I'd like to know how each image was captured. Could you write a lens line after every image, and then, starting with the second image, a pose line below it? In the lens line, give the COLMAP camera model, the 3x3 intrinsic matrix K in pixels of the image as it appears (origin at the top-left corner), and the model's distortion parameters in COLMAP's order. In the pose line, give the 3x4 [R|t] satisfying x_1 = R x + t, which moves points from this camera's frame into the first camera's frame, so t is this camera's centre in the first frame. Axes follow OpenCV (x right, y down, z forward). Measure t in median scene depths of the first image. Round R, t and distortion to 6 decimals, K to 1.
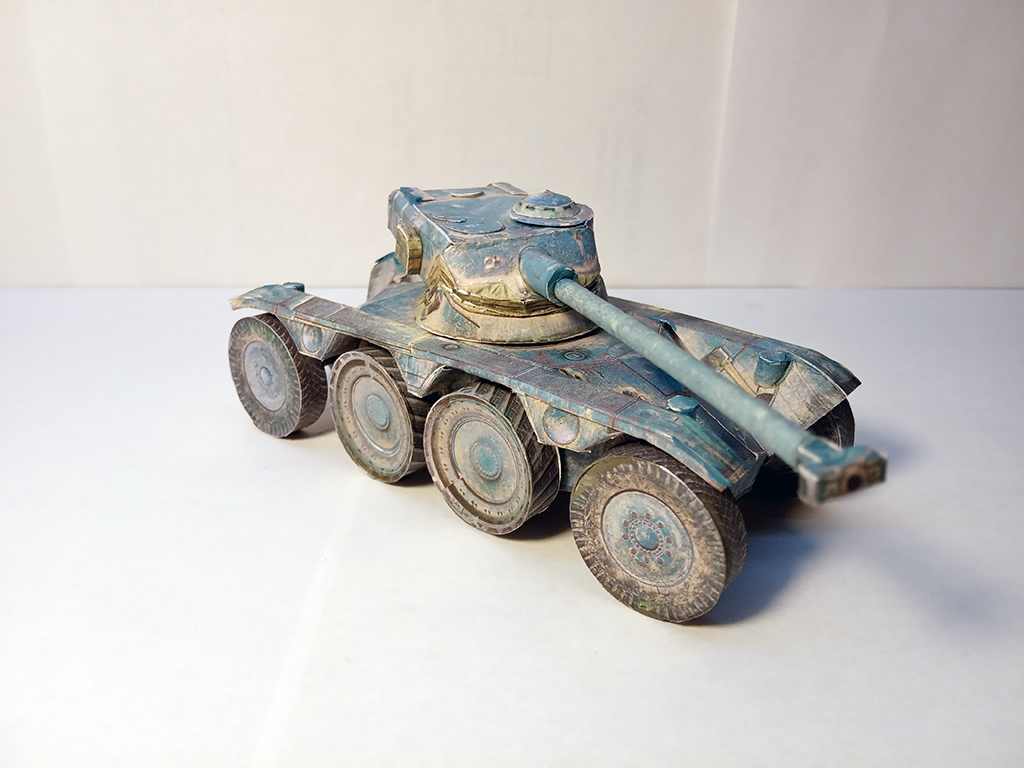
lens RADIAL K [[852.6, 0, 512.0], [0, 852.6, 384.0], [0, 0, 1]] dist [0.006464, -0.014396]
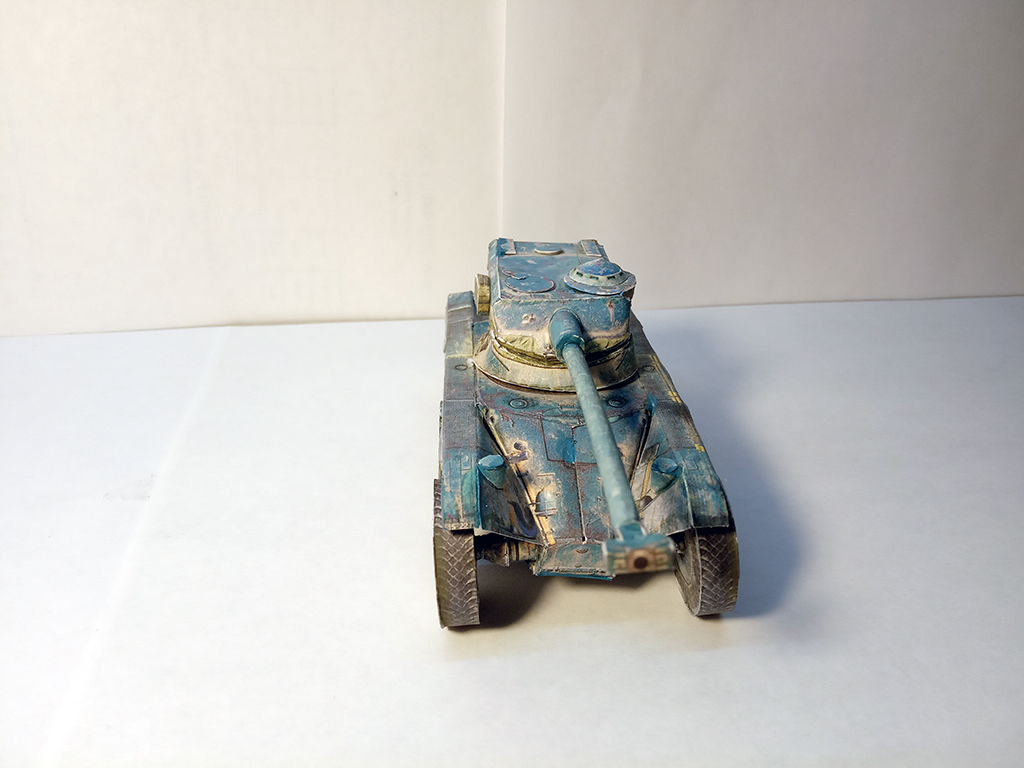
lens RADIAL K [[852.6, 0, 512.0], [0, 852.6, 384.0], [0, 0, 1]] dist [0.006464, -0.014396]
pose [[0.942919, 0.160780, -0.291640, 0.317515], [-0.155234, 0.986975, 0.042220, -0.098152], [0.294629, 0.005462, 0.955596, -0.154337]]
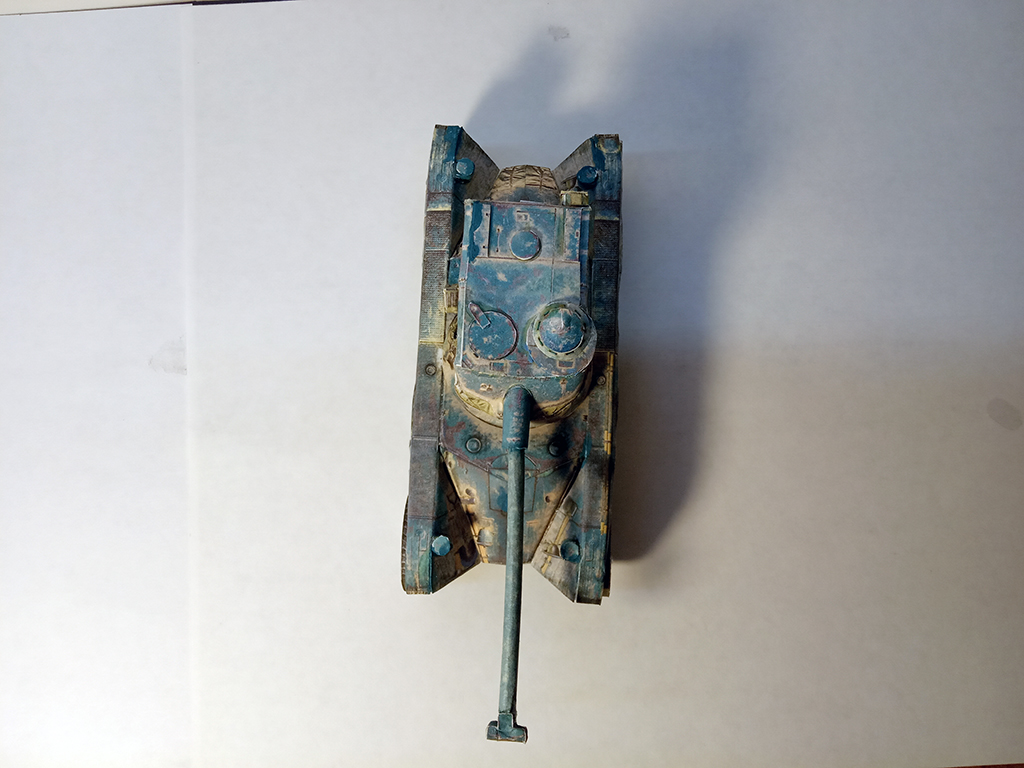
lens RADIAL K [[852.6, 0, 512.0], [0, 852.6, 384.0], [0, 0, 1]] dist [0.006464, -0.014396]
pose [[0.901824, 0.431090, -0.029600, 0.048867], [-0.182315, 0.441711, 0.878437, -1.295356], [0.391760, -0.786799, 0.476940, 0.390106]]
